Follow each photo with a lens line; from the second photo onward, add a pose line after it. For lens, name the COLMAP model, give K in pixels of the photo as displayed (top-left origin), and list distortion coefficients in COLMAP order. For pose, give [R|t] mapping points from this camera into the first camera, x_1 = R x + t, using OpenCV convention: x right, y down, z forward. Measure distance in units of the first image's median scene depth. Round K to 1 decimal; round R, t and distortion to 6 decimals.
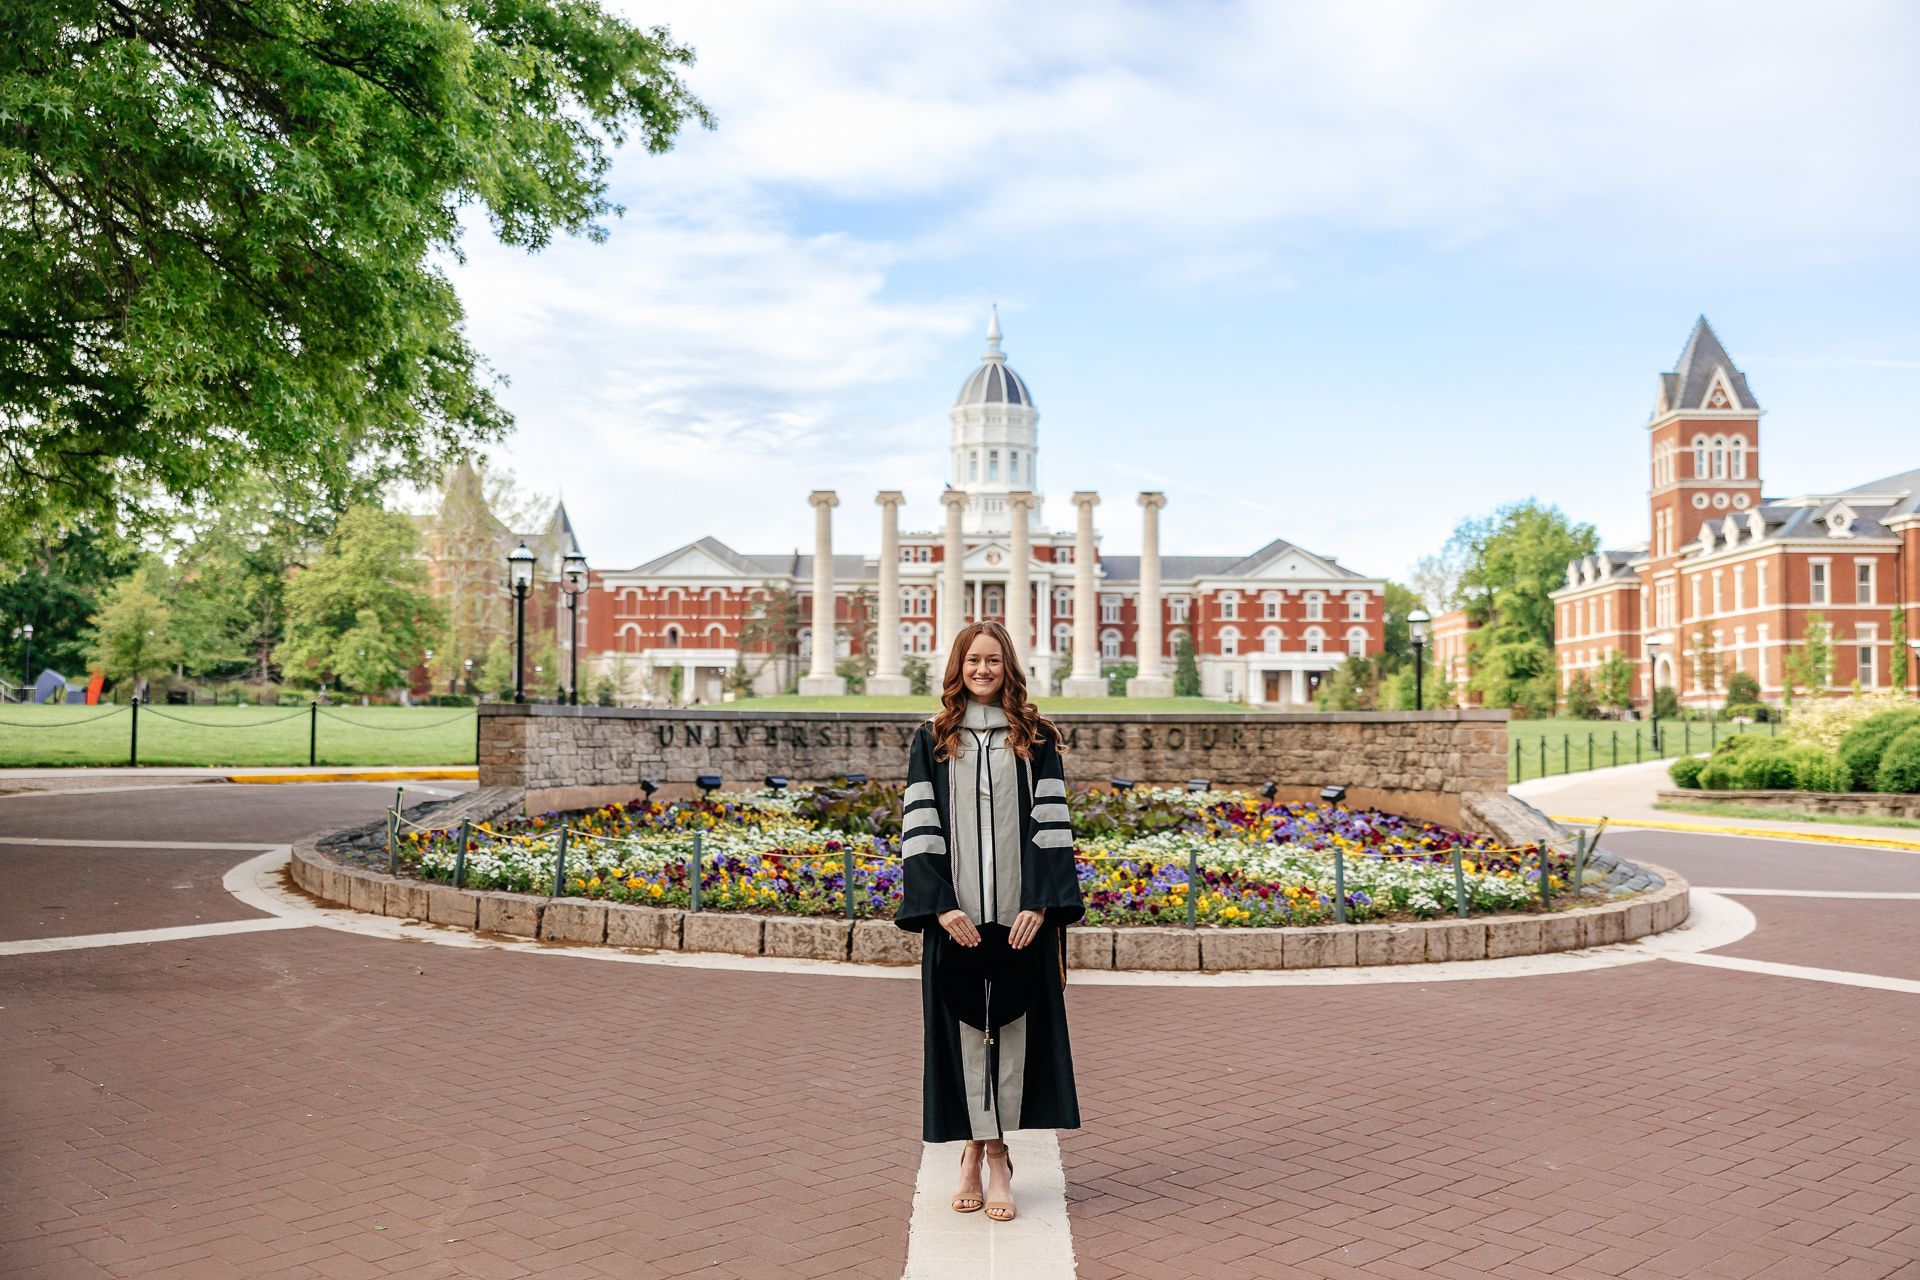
lens RADIAL K [[2419.0, 0, 960.0], [0, 2419.0, 640.0], [0, 0, 1]] dist [0.025344, 0.027221]
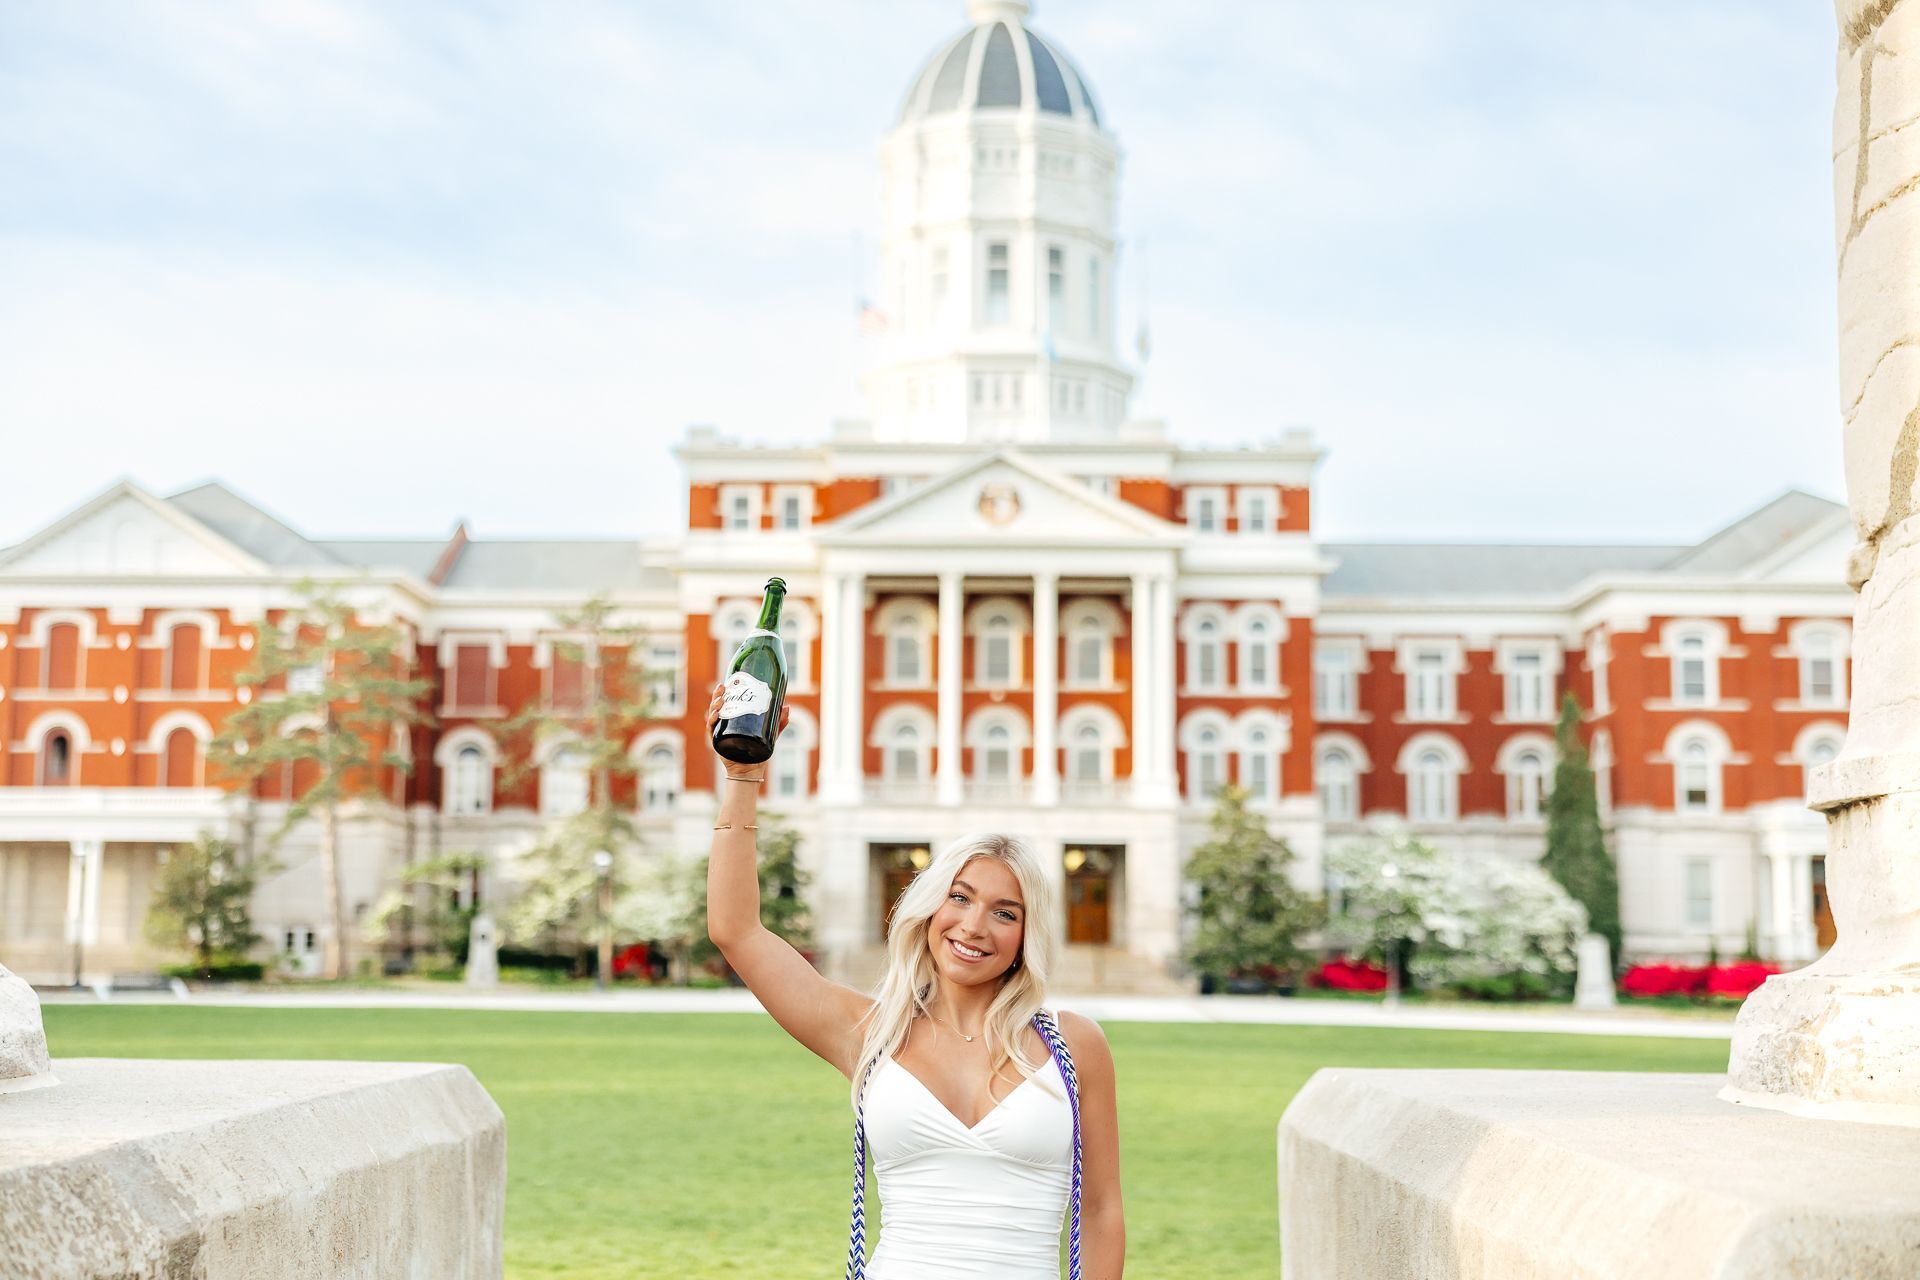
lens RADIAL K [[2345.6, 0, 968.6], [0, 2345.6, 604.1], [0, 0, 1]] dist [0.021798, -0.020019]
pose [[0.999990, 0.002305, 0.003710, 0.008497], [-0.001960, 0.995902, -0.090419, 0.007345], [-0.003903, 0.090410, 0.995897, 0.671929]]
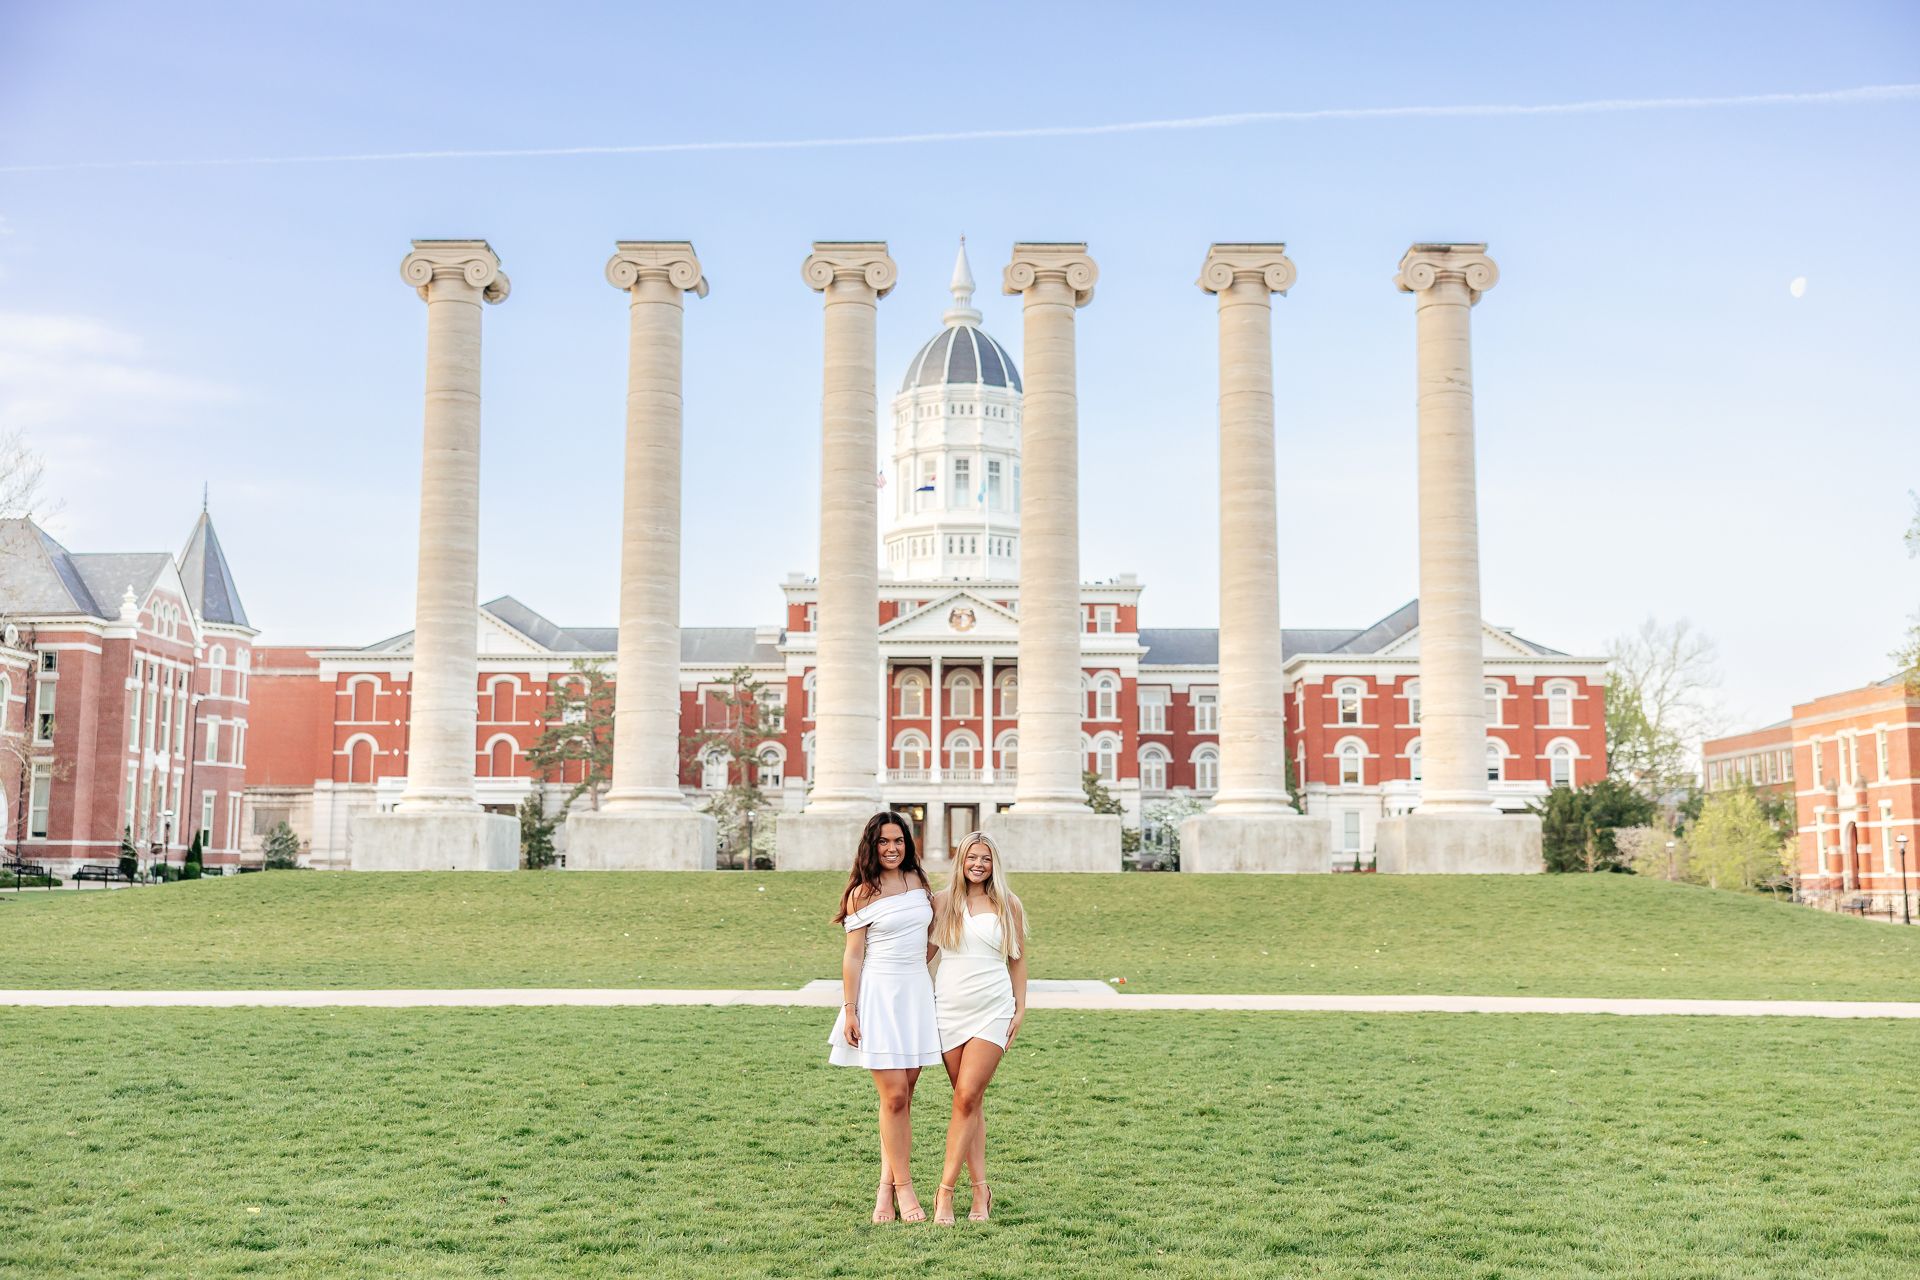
lens RADIAL K [[2345.6, 0, 968.6], [0, 2345.6, 604.1], [0, 0, 1]] dist [0.021798, -0.020019]
pose [[0.999828, -0.000202, 0.018545, 0.004608], [0.001656, 0.996919, -0.078423, 0.007064], [-0.018472, 0.078441, 0.996748, 0.412663]]
